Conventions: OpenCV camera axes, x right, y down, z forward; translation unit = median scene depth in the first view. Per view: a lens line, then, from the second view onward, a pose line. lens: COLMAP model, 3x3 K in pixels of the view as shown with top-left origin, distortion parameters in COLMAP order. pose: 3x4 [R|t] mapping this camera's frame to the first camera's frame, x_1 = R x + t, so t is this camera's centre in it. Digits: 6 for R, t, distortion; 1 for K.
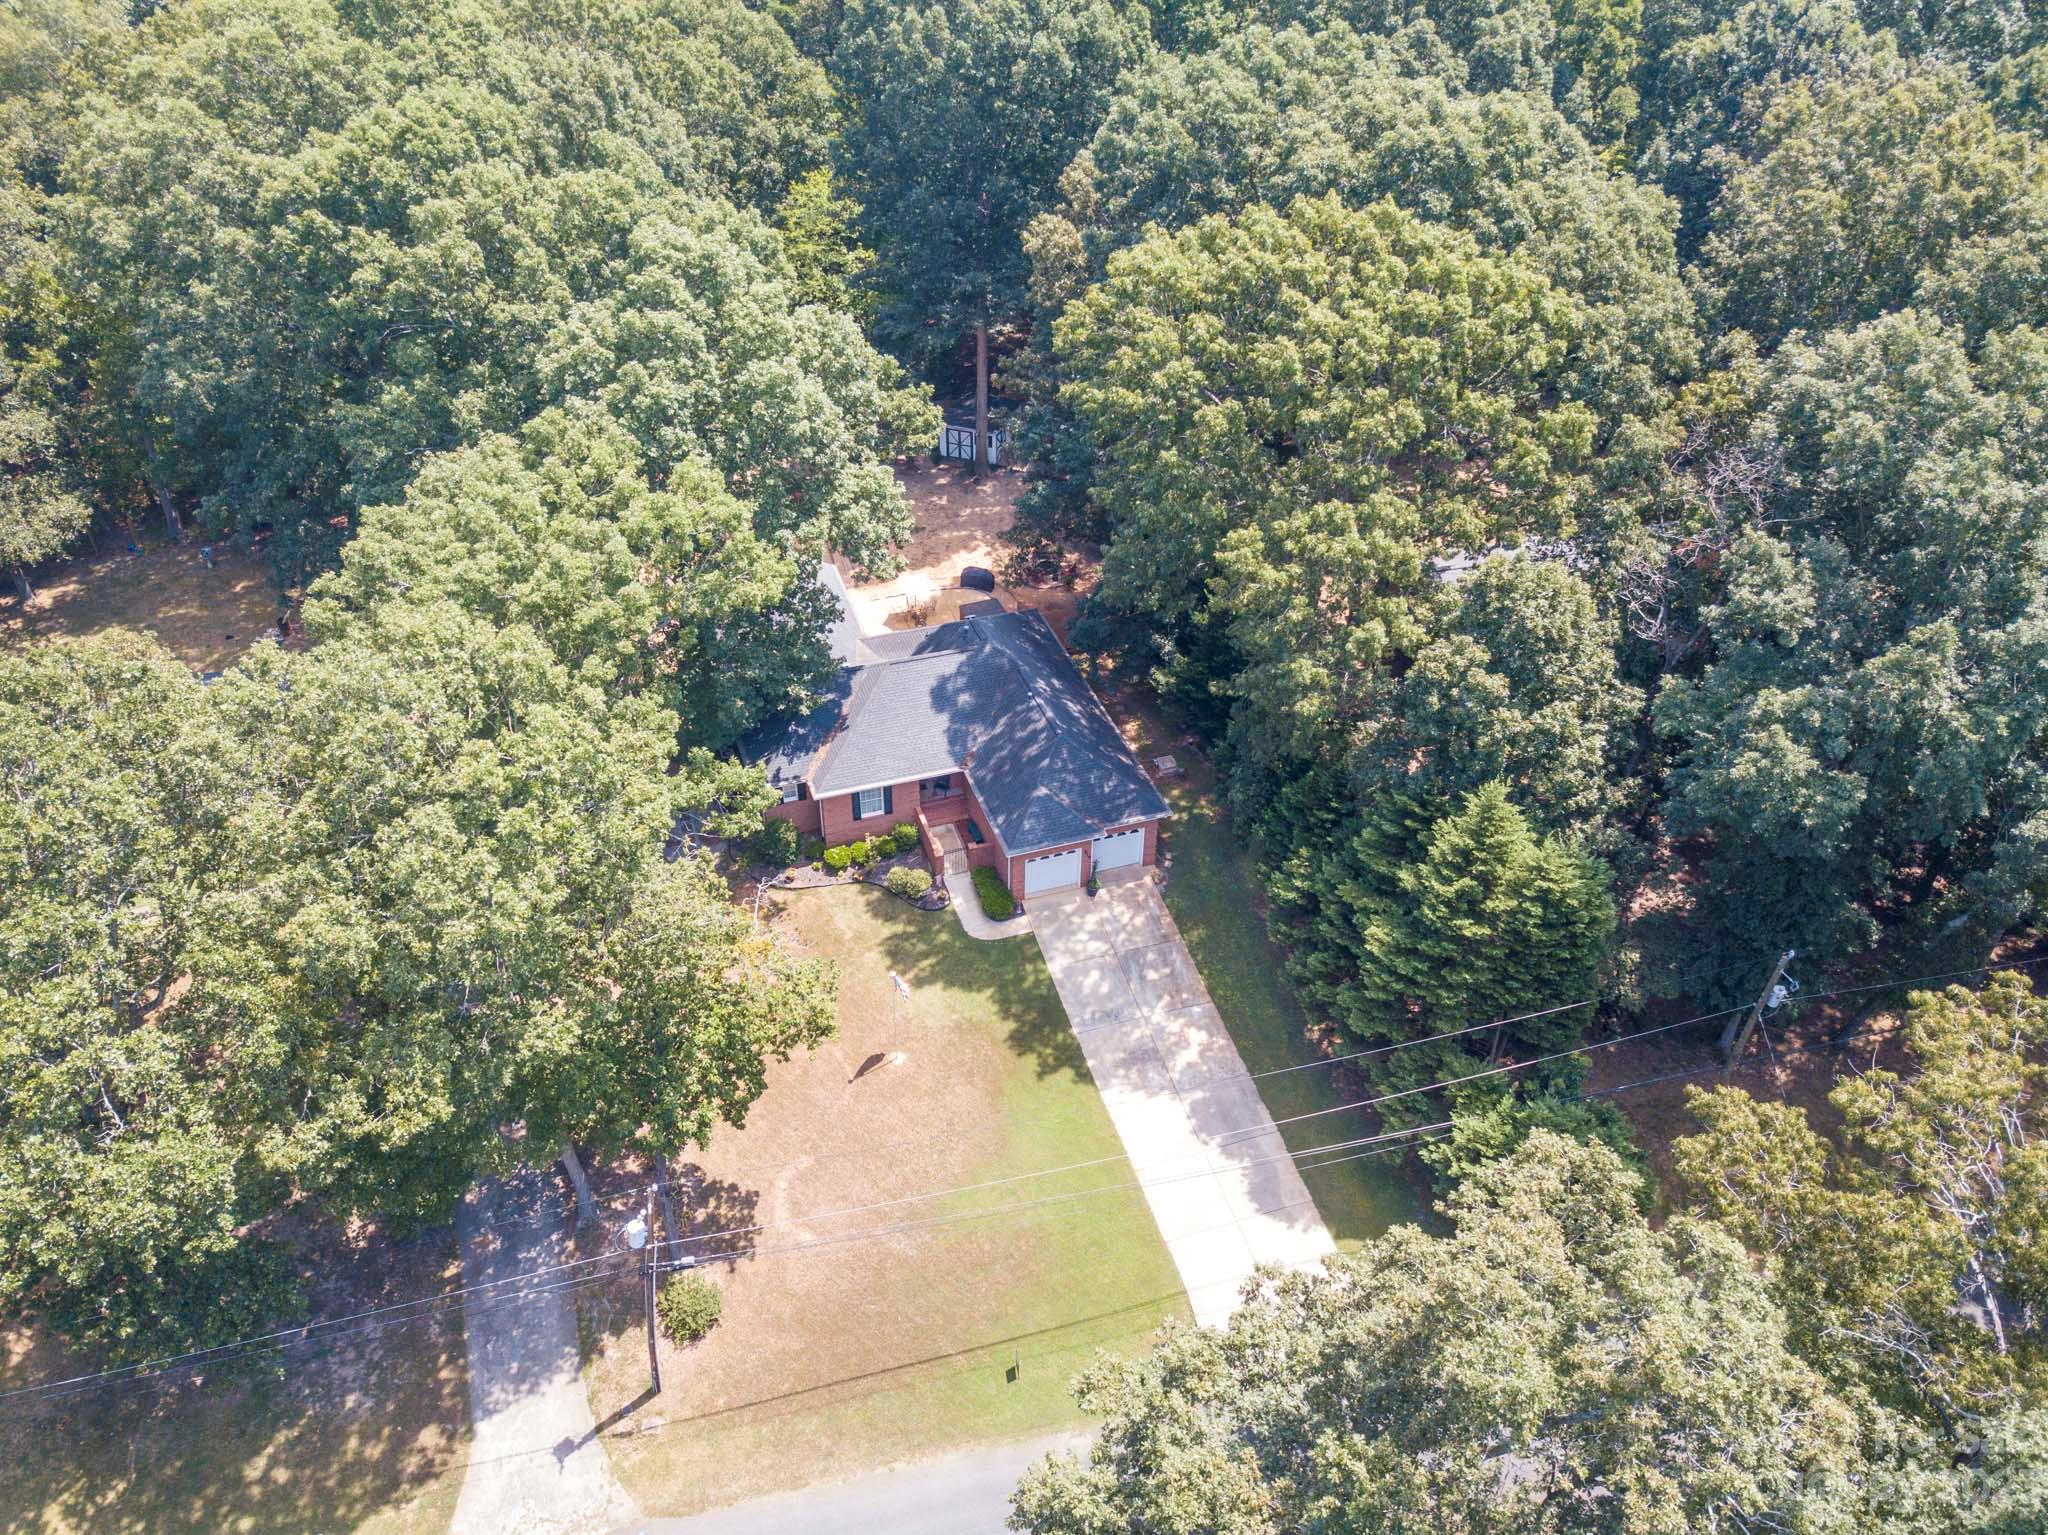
lens RADIAL K [[1587.6, 0, 1019.8], [0, 1587.6, 771.7], [0, 0, 1]] dist [0.001538, 0.007034]
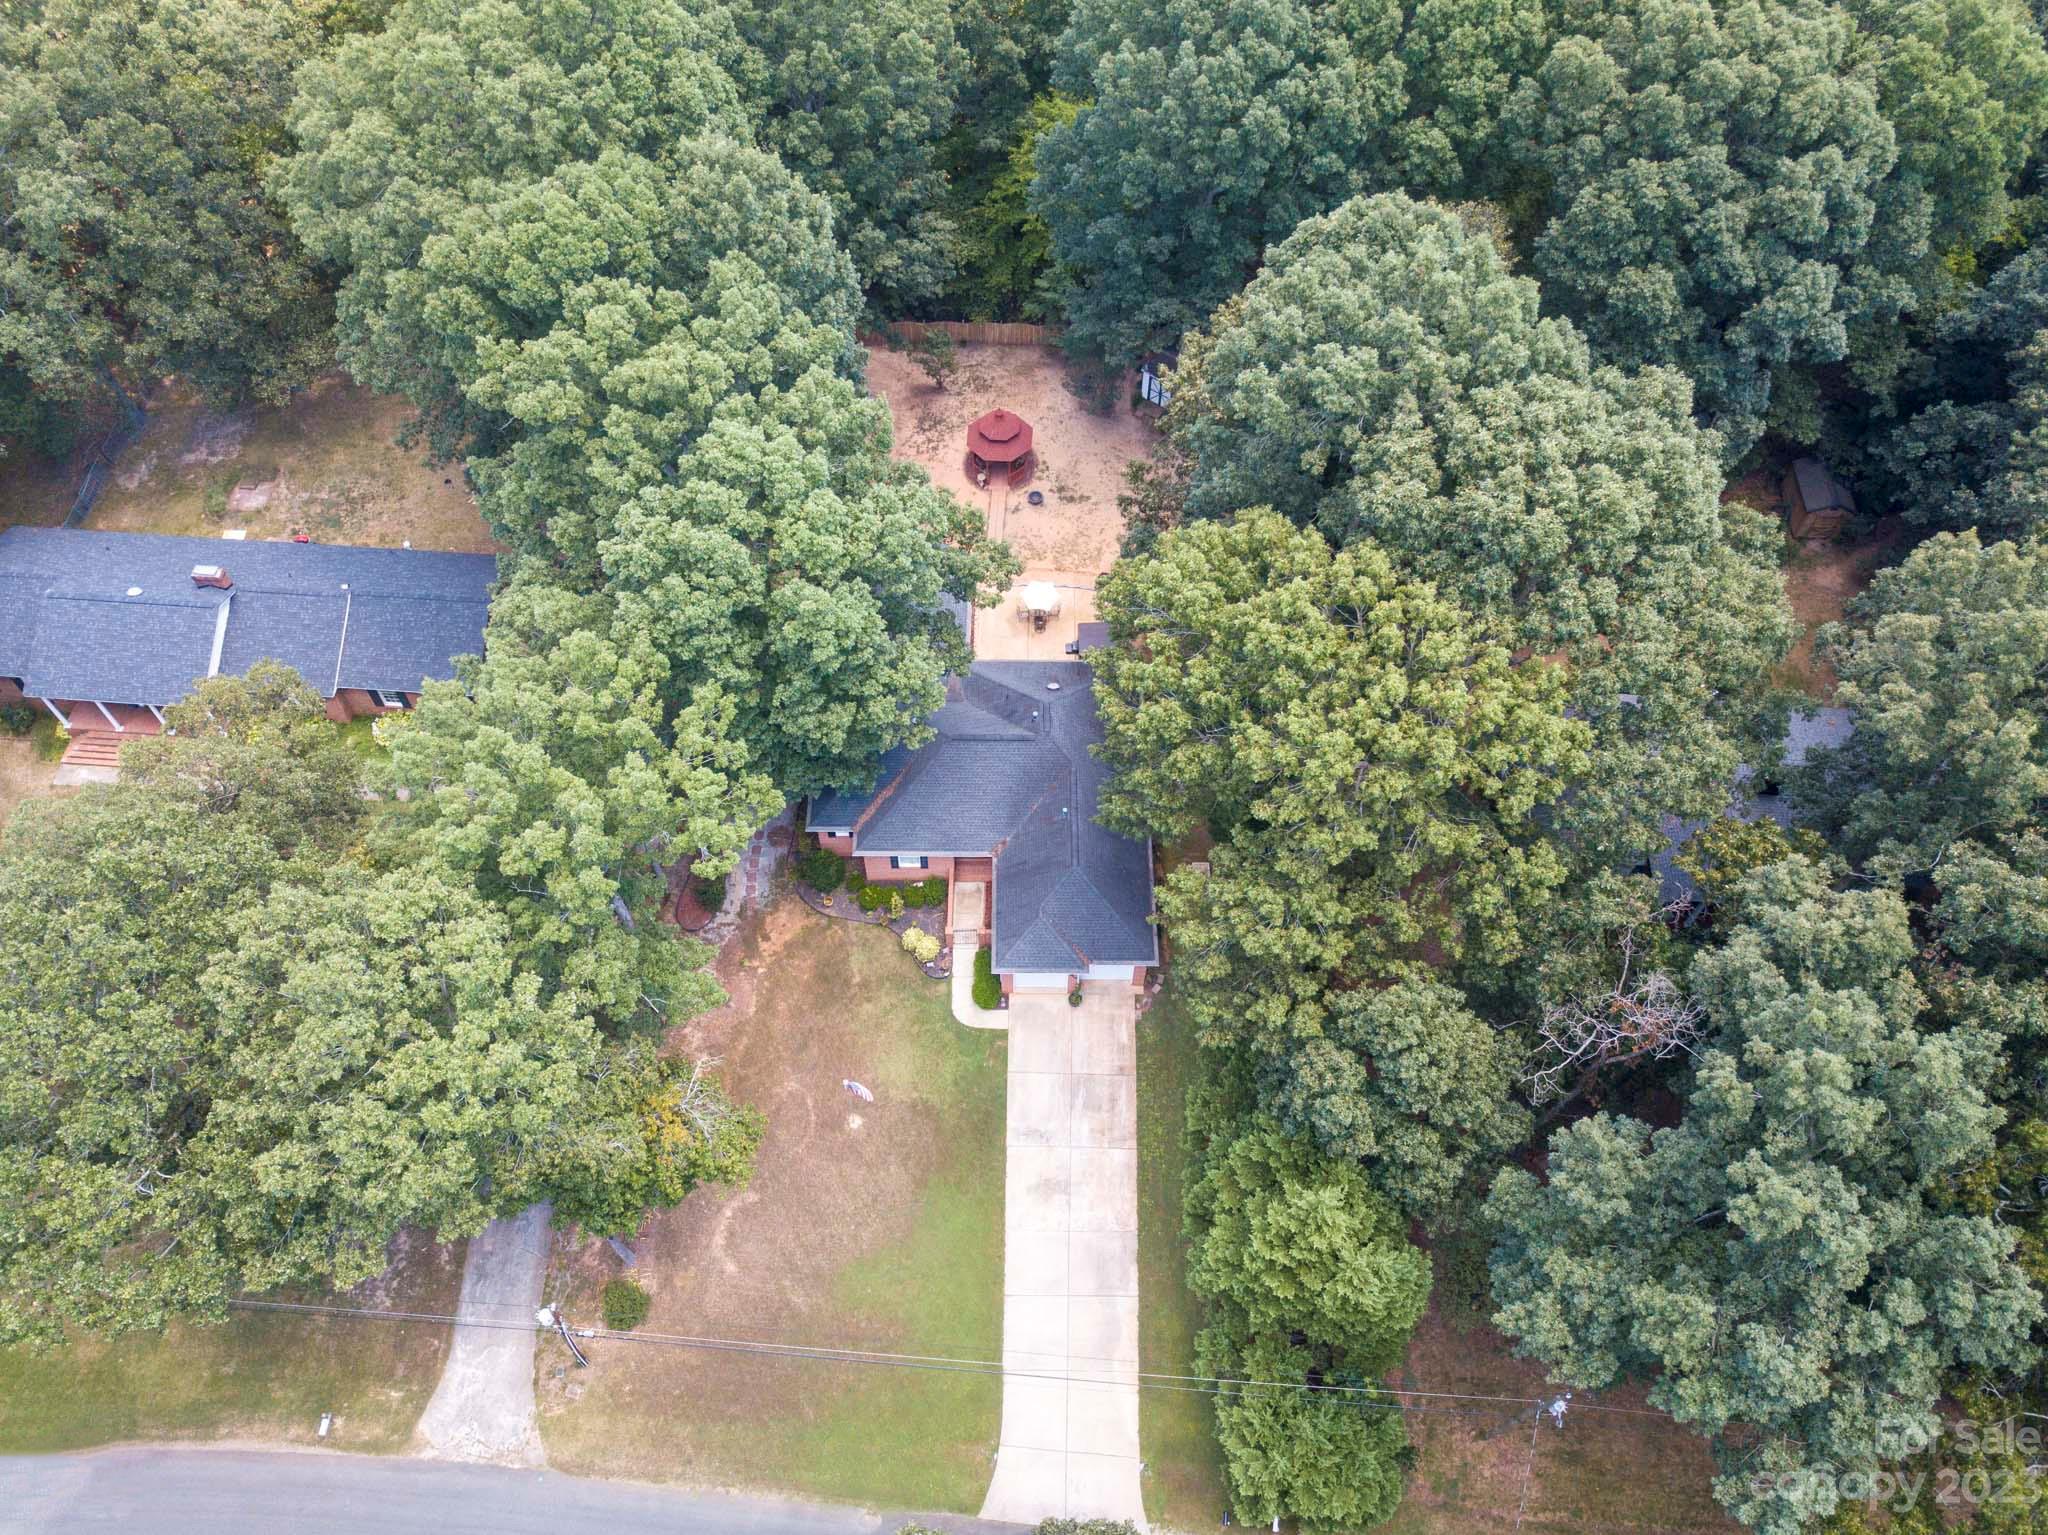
lens RADIAL K [[1582.1, 0, 1024.0], [0, 1582.1, 767.5], [0, 0, 1]] dist [0.004396, -0.001034]
pose [[0.946954, 0.266918, -0.178979, 0.202601], [-0.194621, 0.919489, 0.341559, -0.541686], [0.255737, -0.288608, 0.922661, 0.035063]]
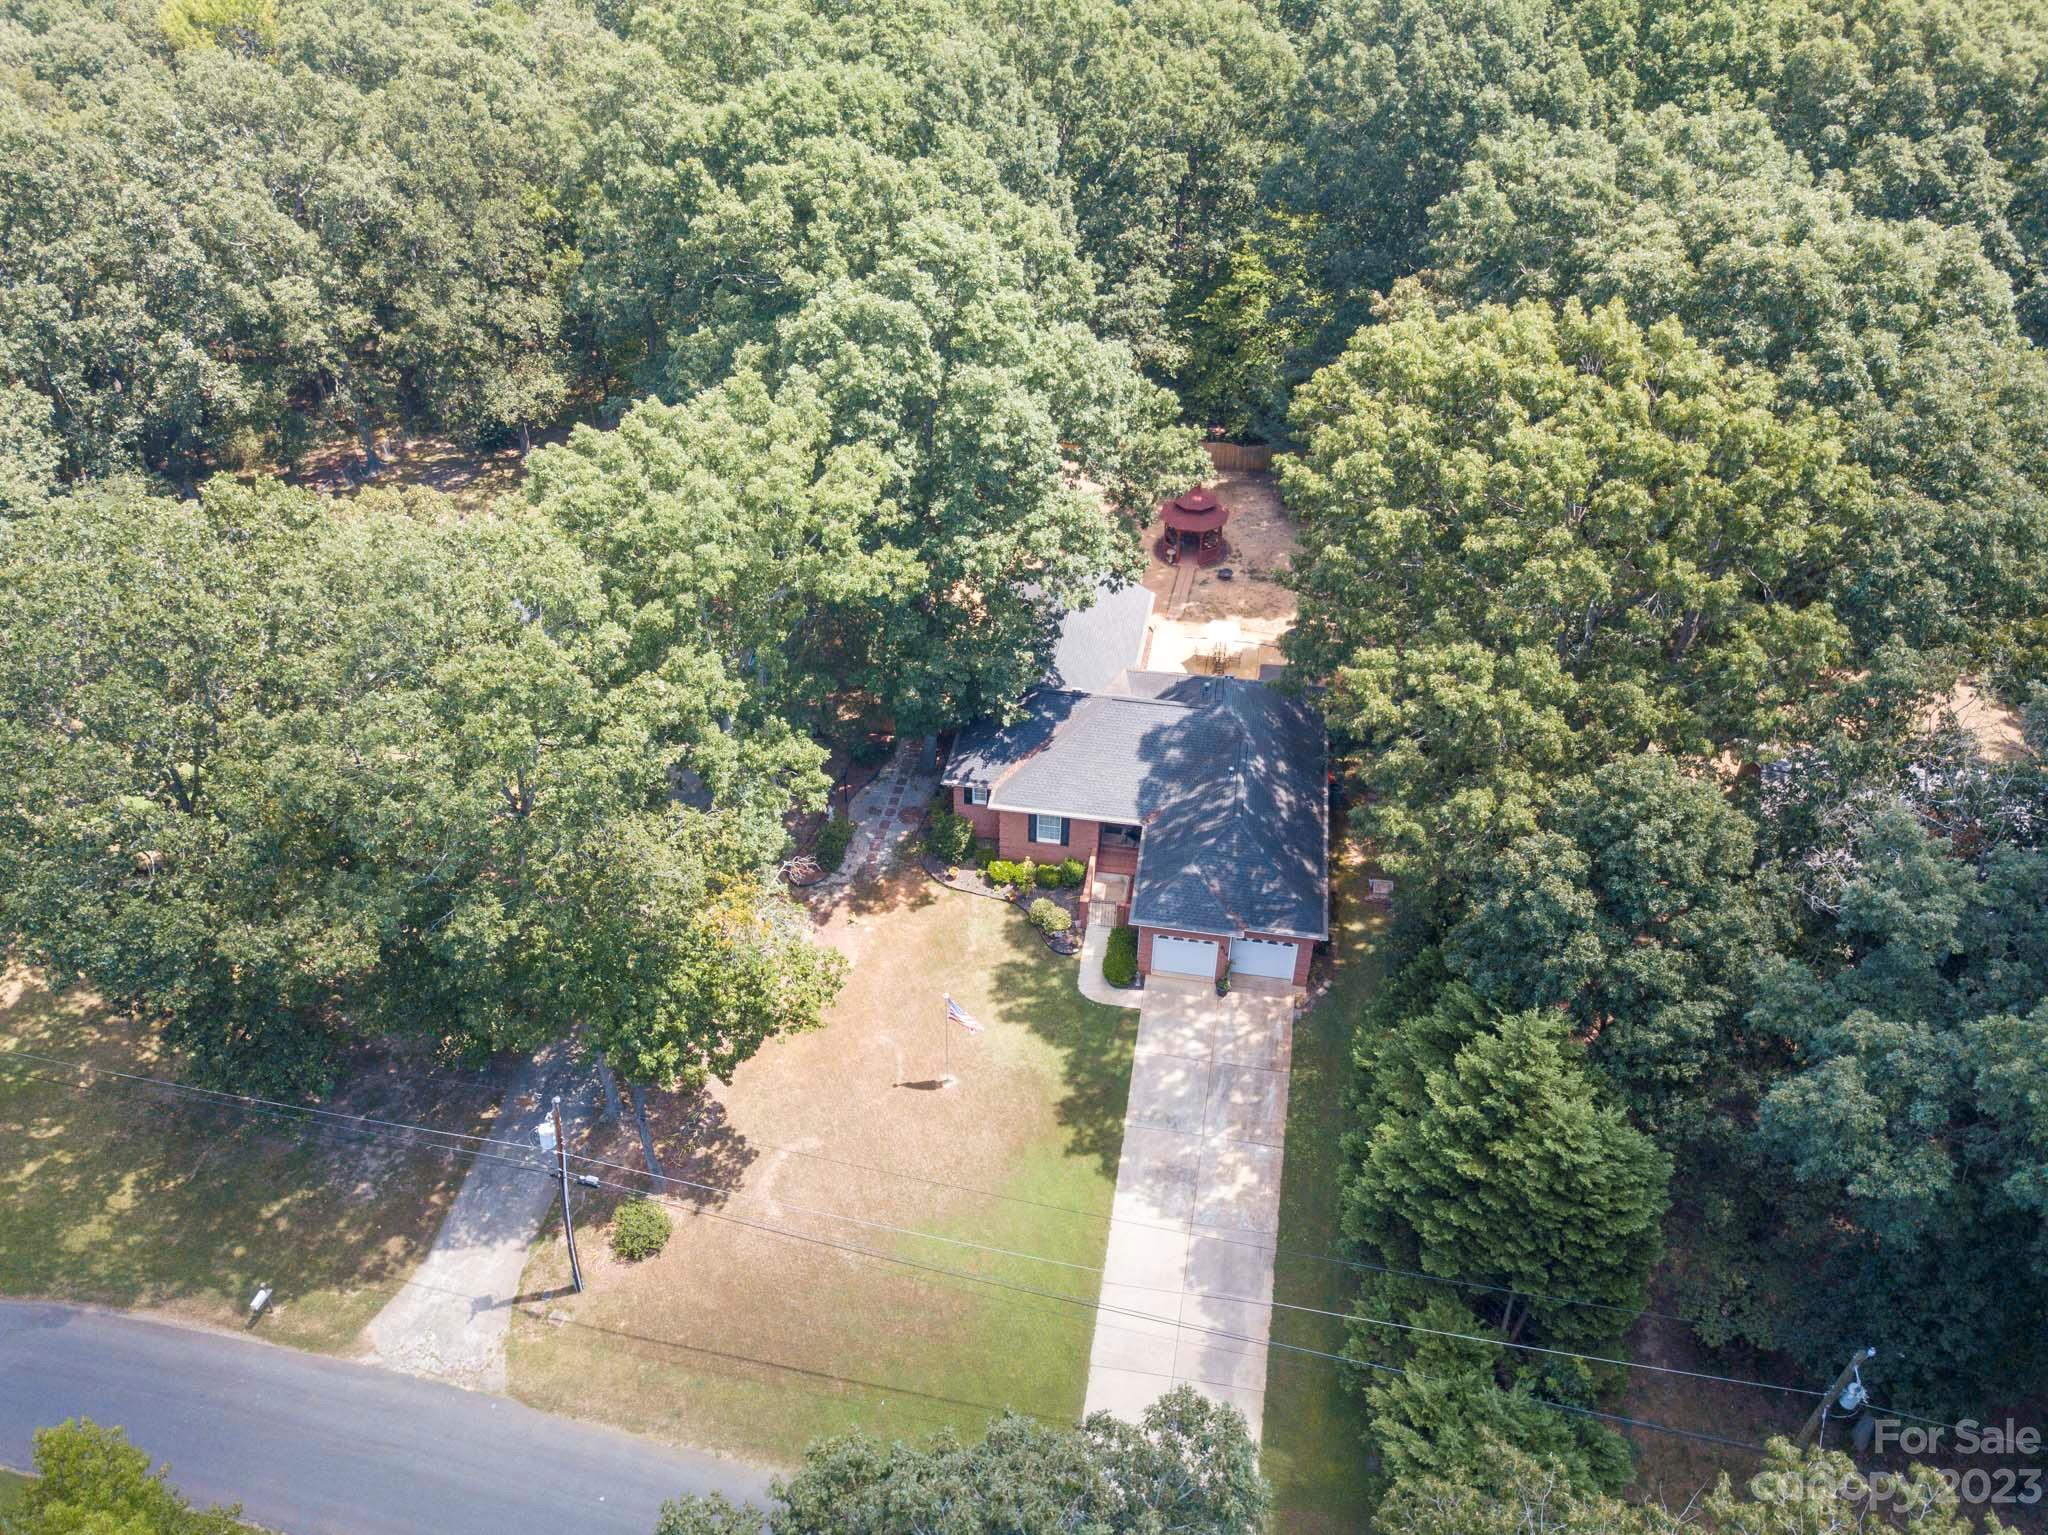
lens RADIAL K [[1587.6, 0, 1019.8], [0, 1587.6, 771.7], [0, 0, 1]] dist [0.001538, 0.007034]
pose [[0.884036, 0.283447, -0.371670, 0.308674], [-0.286652, 0.956837, 0.047897, -0.070895], [0.369204, 0.064198, 0.927128, 0.100985]]
